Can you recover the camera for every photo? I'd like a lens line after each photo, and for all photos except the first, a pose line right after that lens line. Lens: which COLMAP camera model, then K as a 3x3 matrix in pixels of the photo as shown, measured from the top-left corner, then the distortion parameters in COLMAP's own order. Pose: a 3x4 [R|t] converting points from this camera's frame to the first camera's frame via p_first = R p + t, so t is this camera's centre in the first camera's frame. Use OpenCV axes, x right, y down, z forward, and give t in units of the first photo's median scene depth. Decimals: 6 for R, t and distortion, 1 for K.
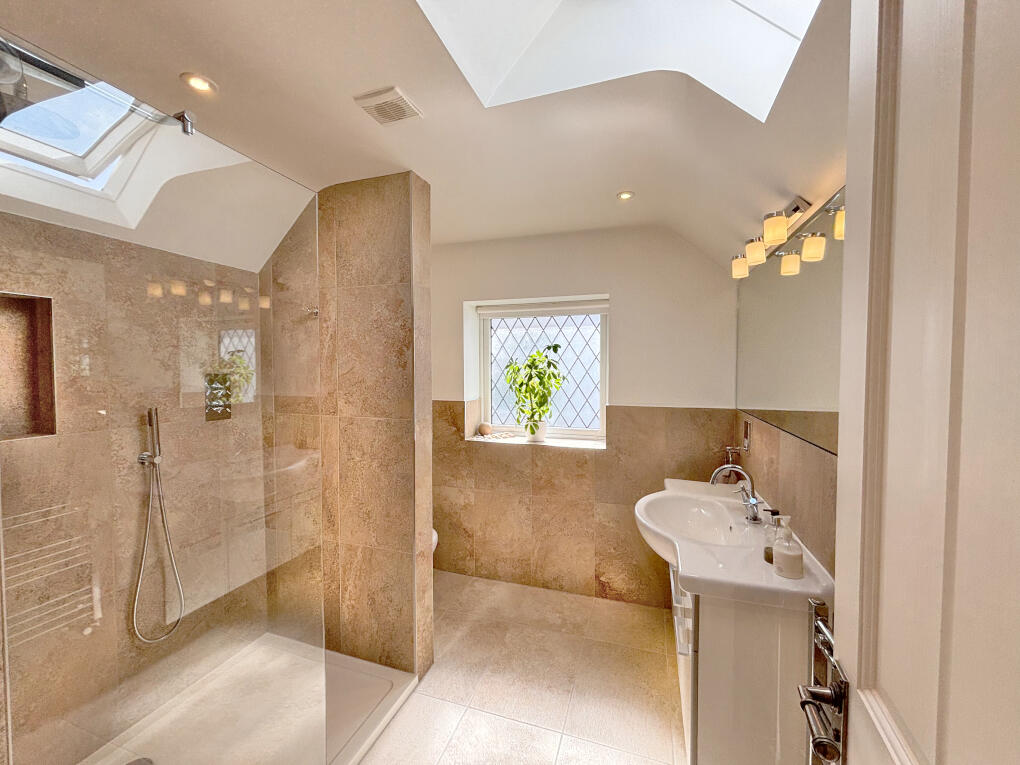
lens RADIAL K [[409.8, 0, 510.5], [0, 409.8, 383.3], [0, 0, 1]] dist [-0.000788, 0.000024]
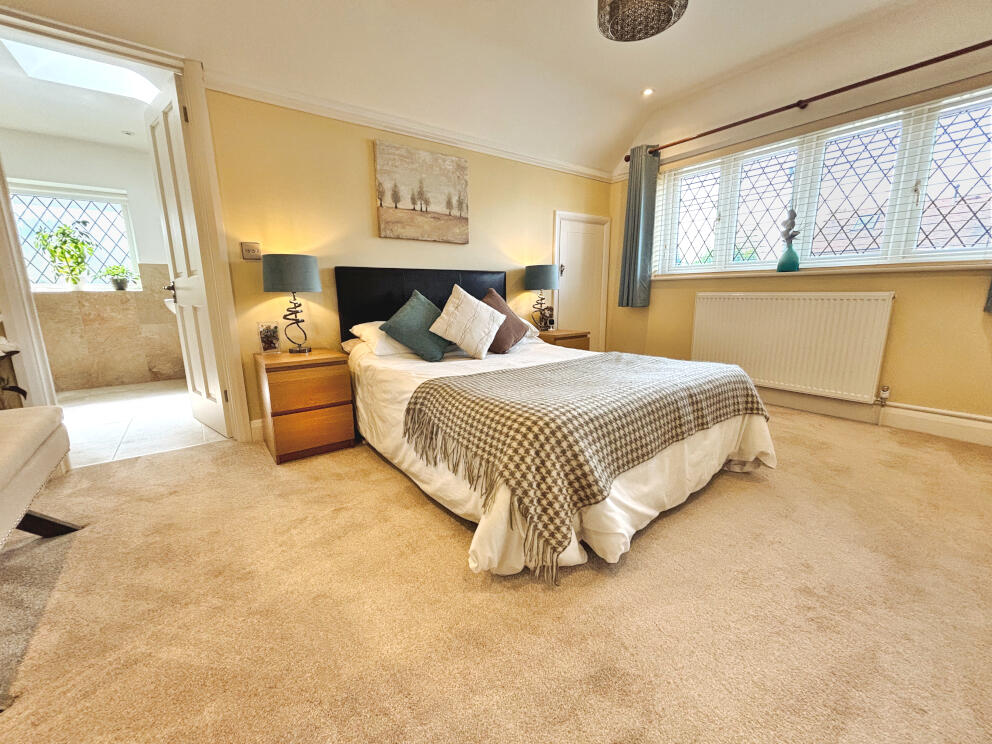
lens RADIAL K [[398.6, 0, 496.8], [0, 398.6, 369.8], [0, 0, 1]] dist [-0.000788, 0.000024]
pose [[0.564555, -0.162404, 0.809260, -0.289939], [0.031069, 0.983938, 0.175784, 0.221277], [-0.824810, -0.074097, 0.560533, -1.021432]]
